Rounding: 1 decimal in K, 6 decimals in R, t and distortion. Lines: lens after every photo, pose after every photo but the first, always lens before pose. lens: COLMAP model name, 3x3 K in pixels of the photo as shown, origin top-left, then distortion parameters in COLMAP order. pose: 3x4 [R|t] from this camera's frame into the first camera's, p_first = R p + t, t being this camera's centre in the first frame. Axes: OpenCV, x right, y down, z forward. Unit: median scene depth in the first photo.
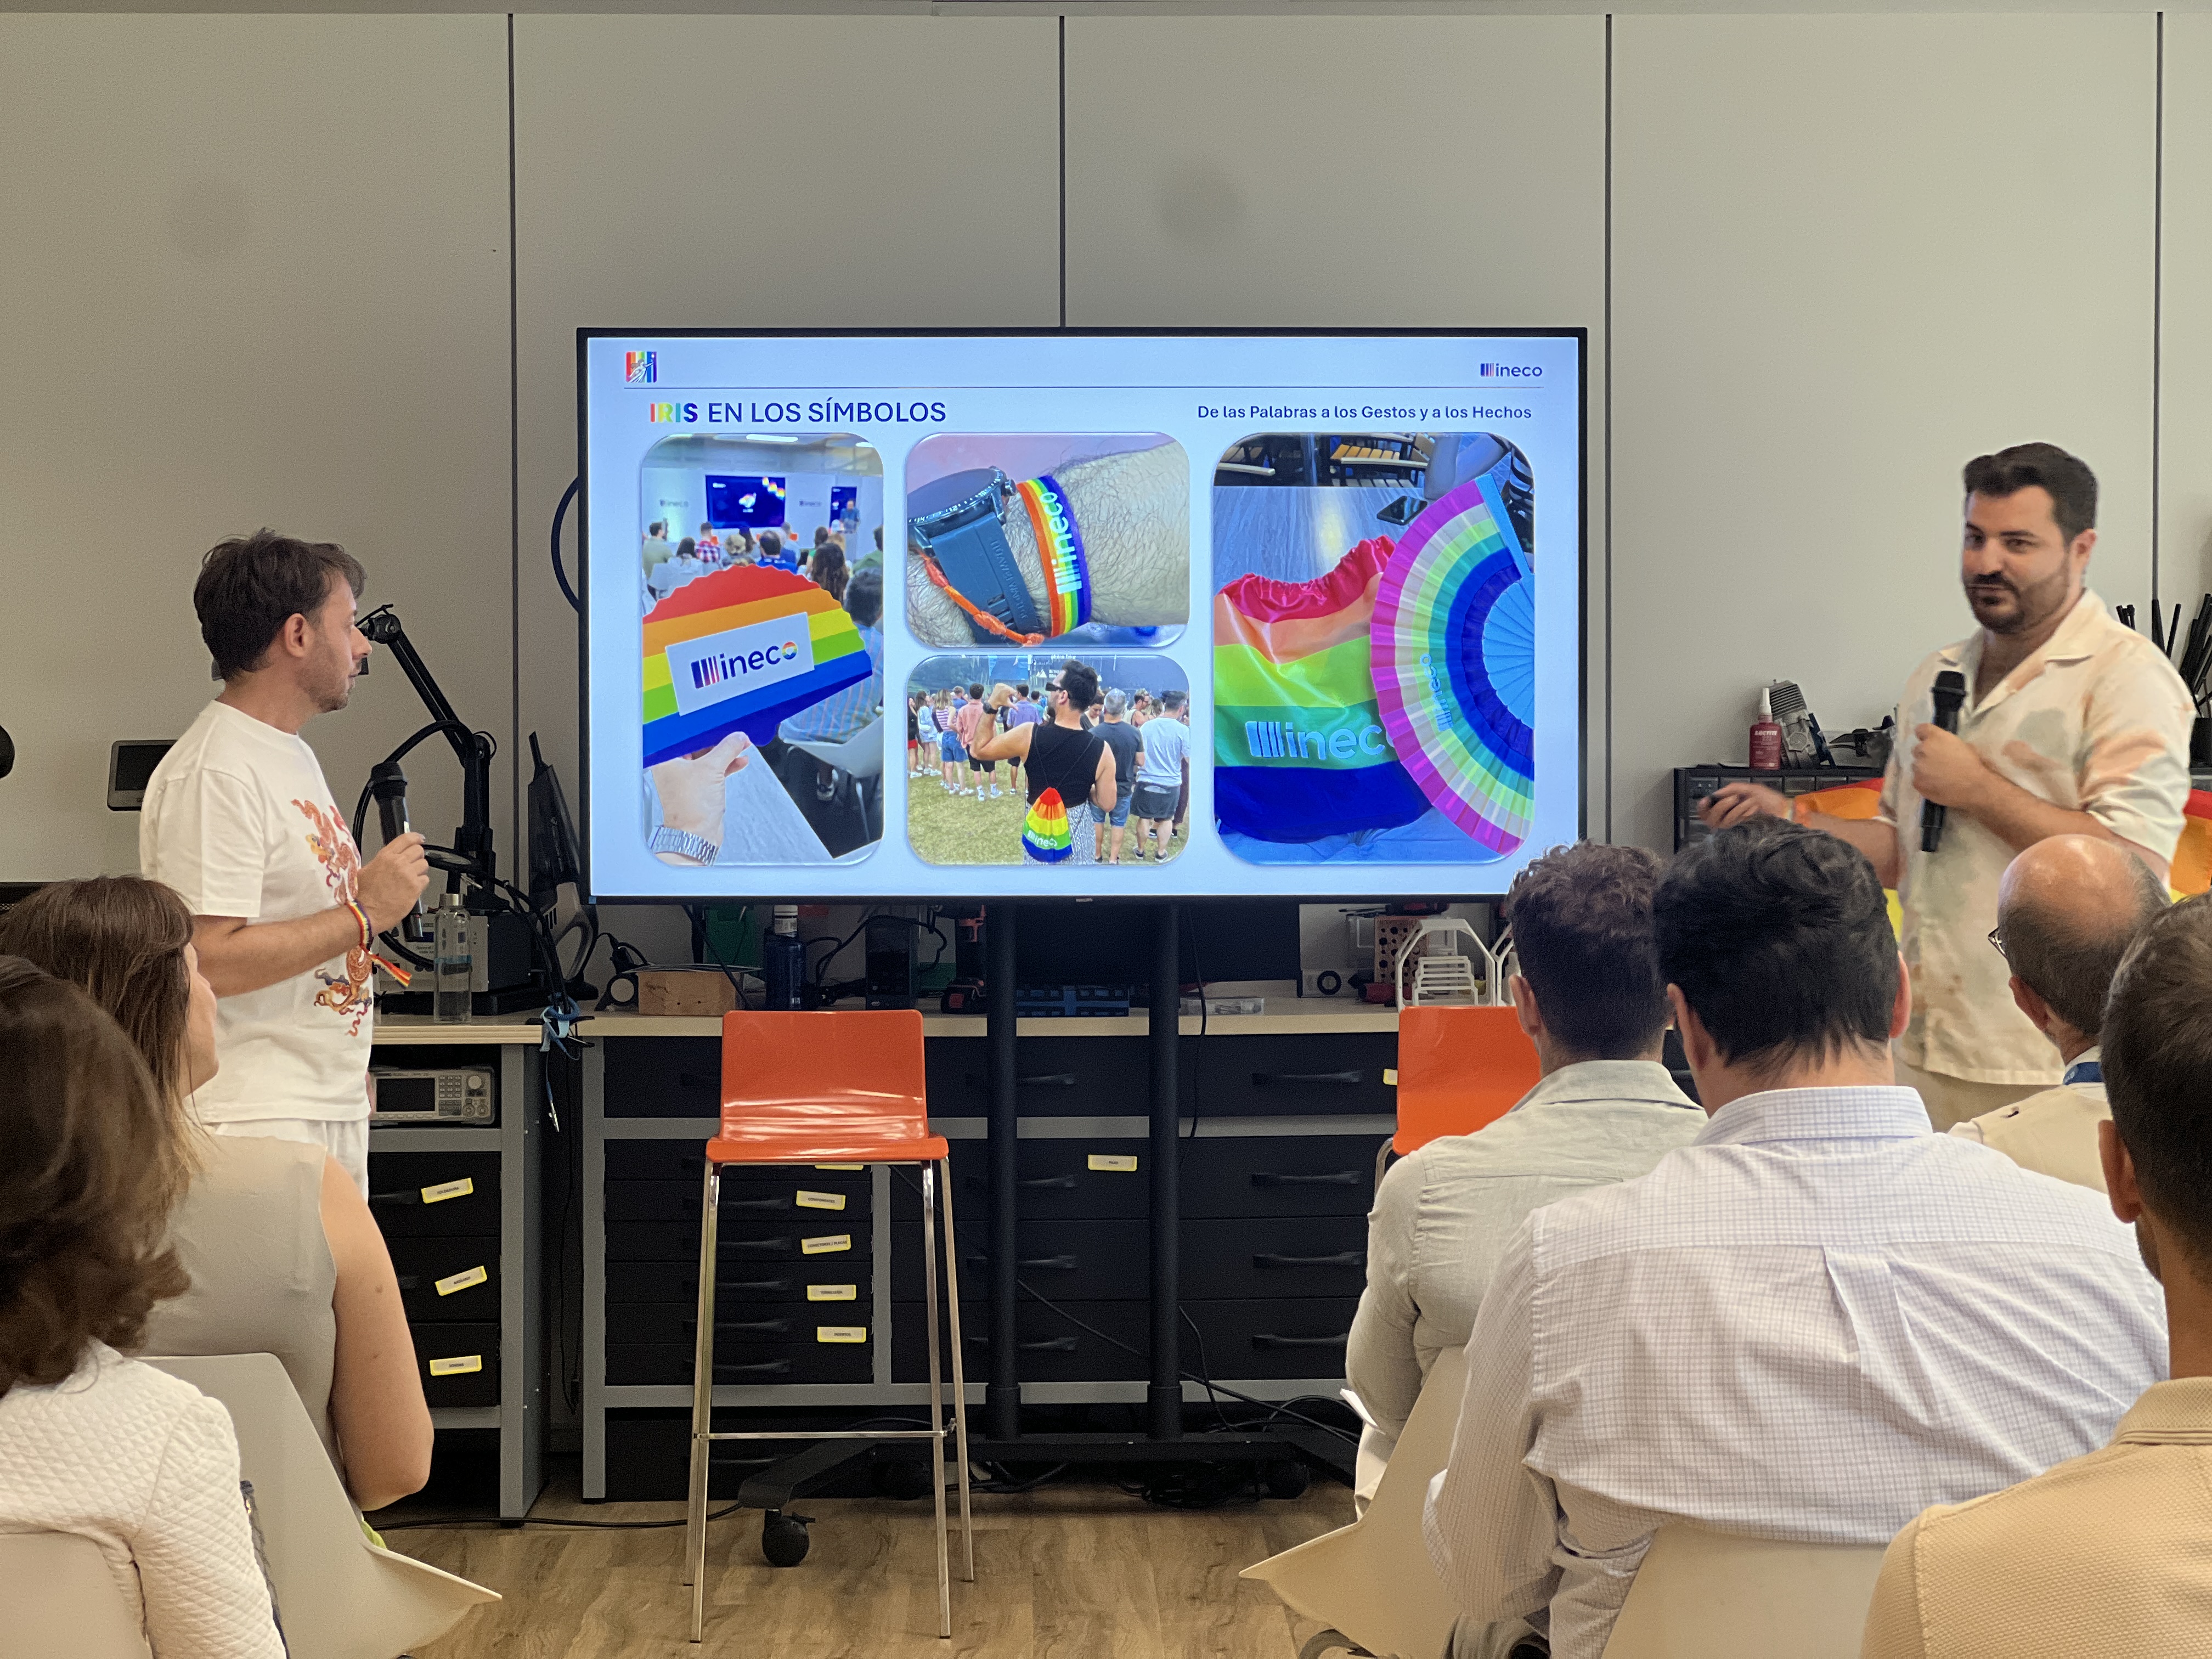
lens RADIAL K [[5003.2, 0, 1106.0], [0, 5003.2, 829.5], [0, 0, 1]] dist [-0.052809, 0.131642]
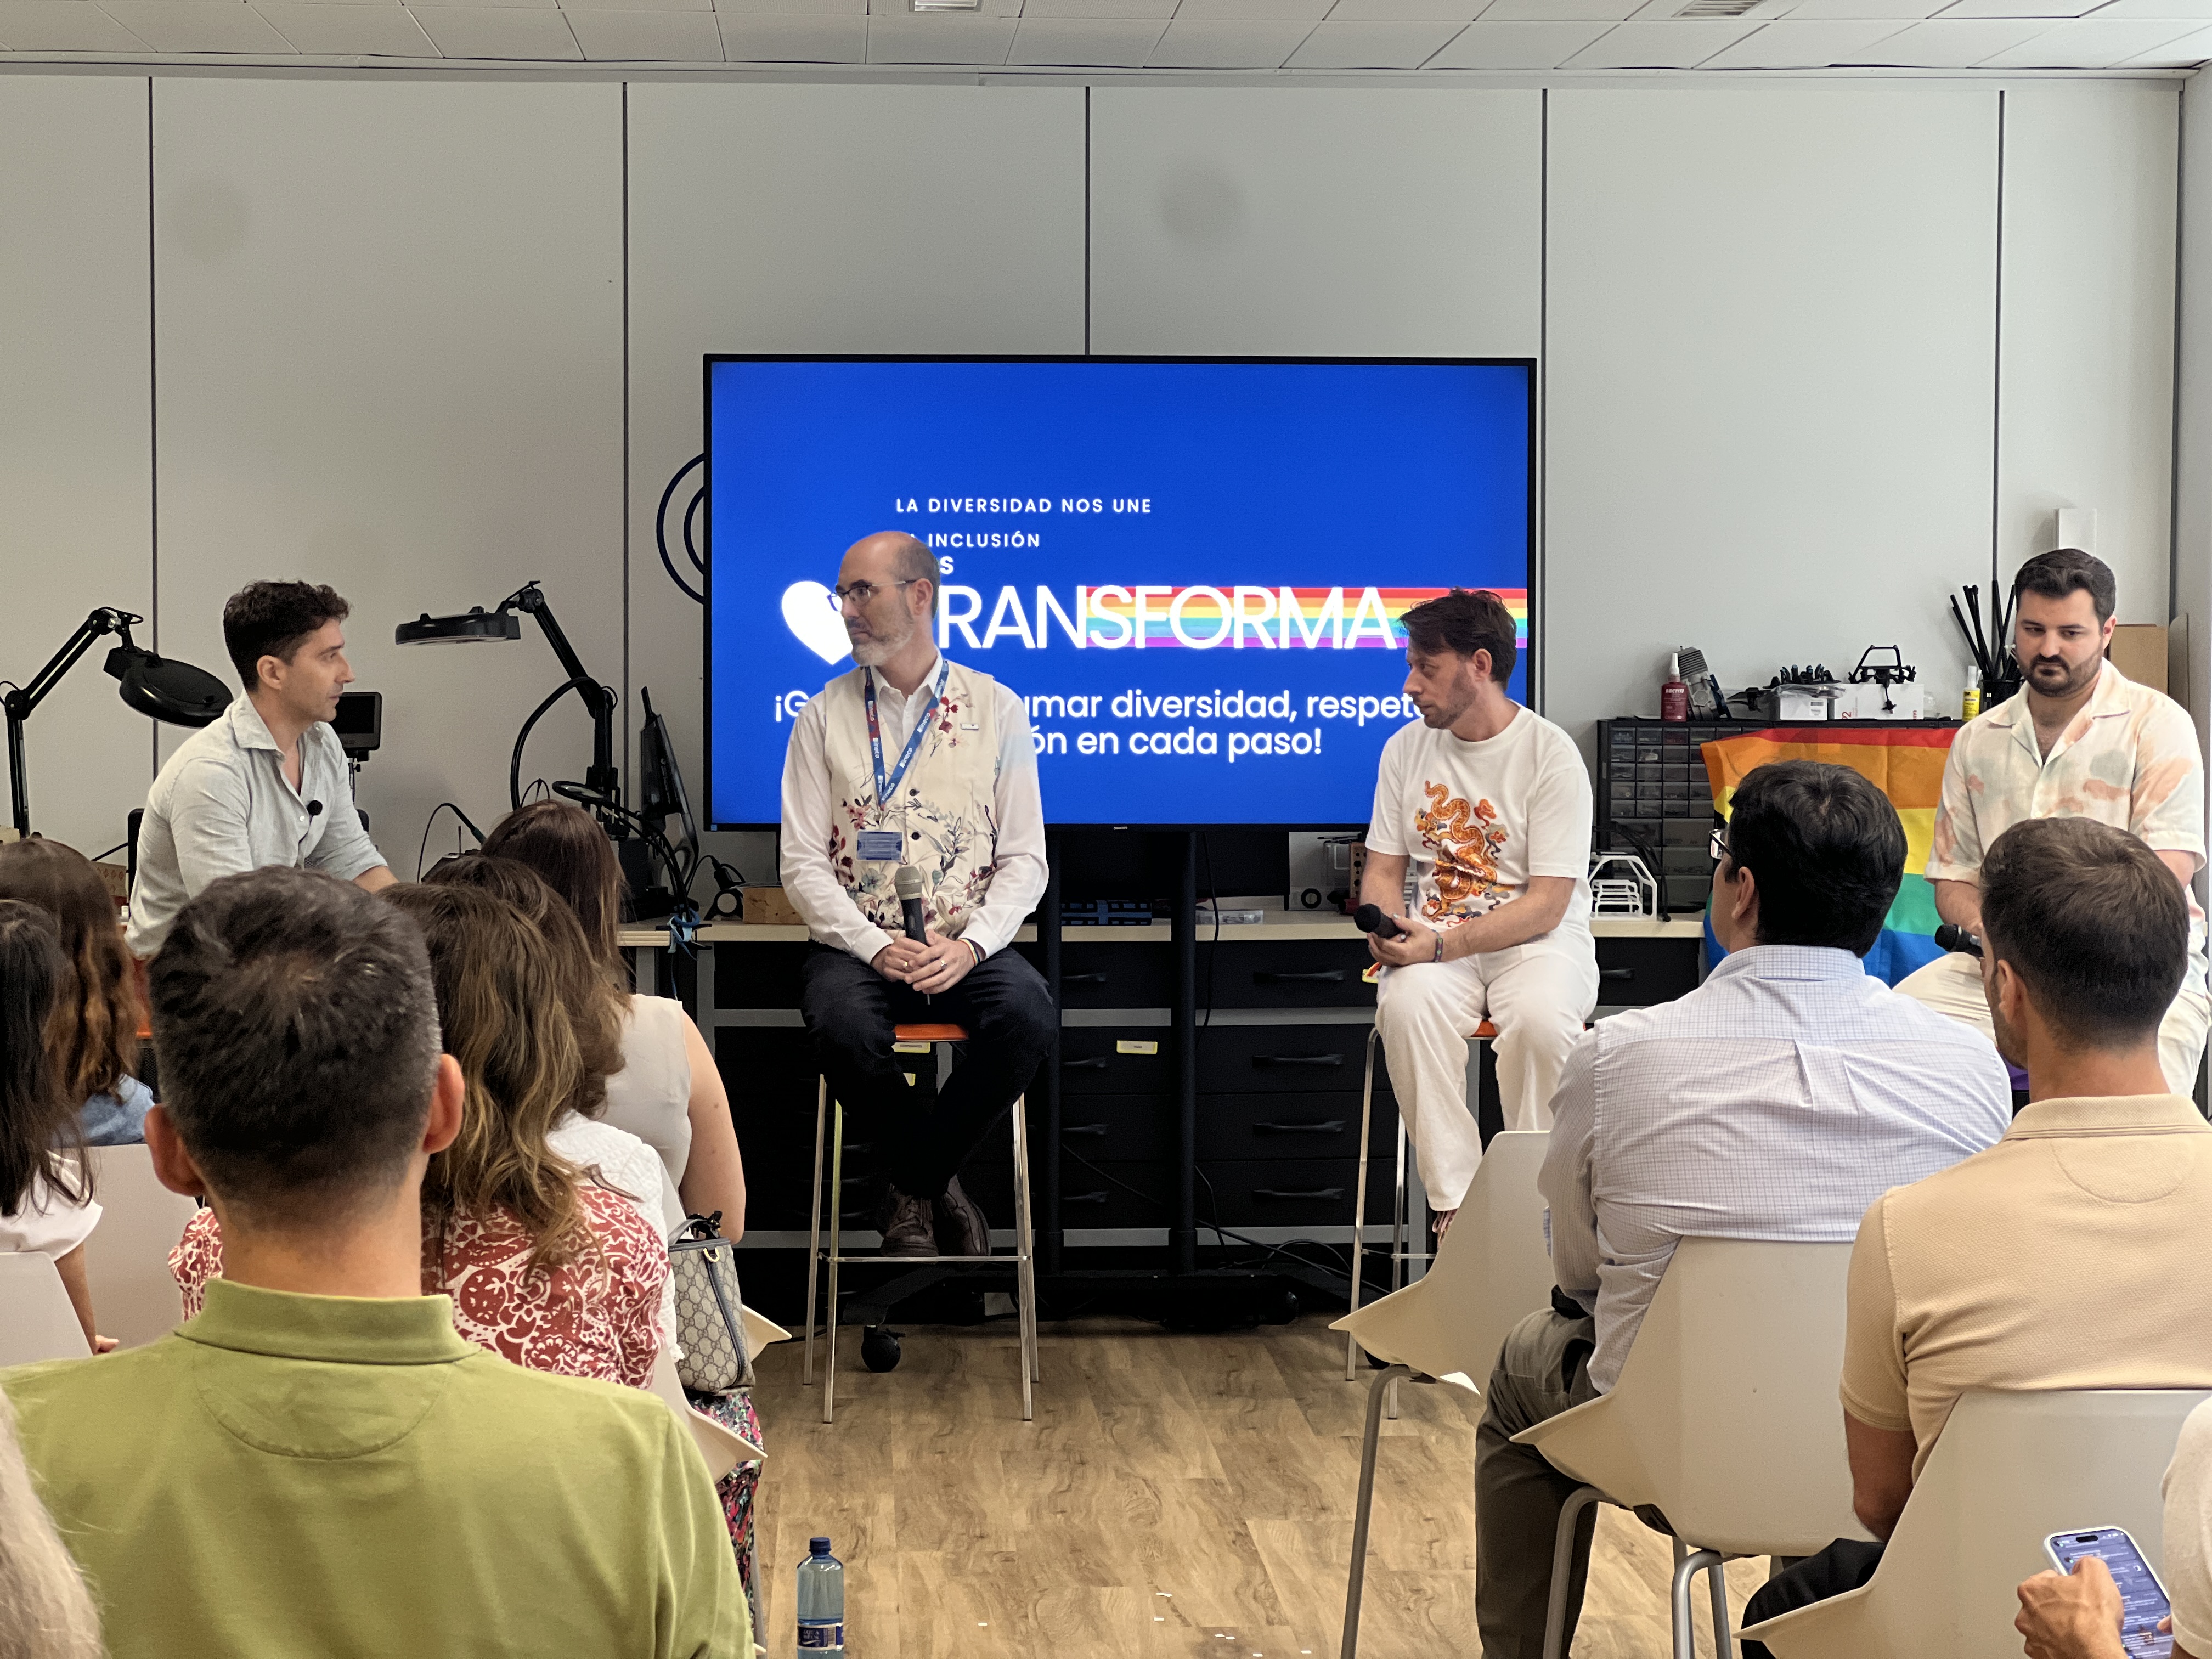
lens RADIAL K [[4964.5, 0, 1106.0], [0, 4964.5, 829.5], [0, 0, 1]] dist [-0.253156, 0.123334]
pose [[0.999579, 0.002486, 0.028921, -0.041019], [-0.002875, 0.999906, 0.013425, -0.001710], [-0.028884, -0.013503, 0.999492, -0.193415]]
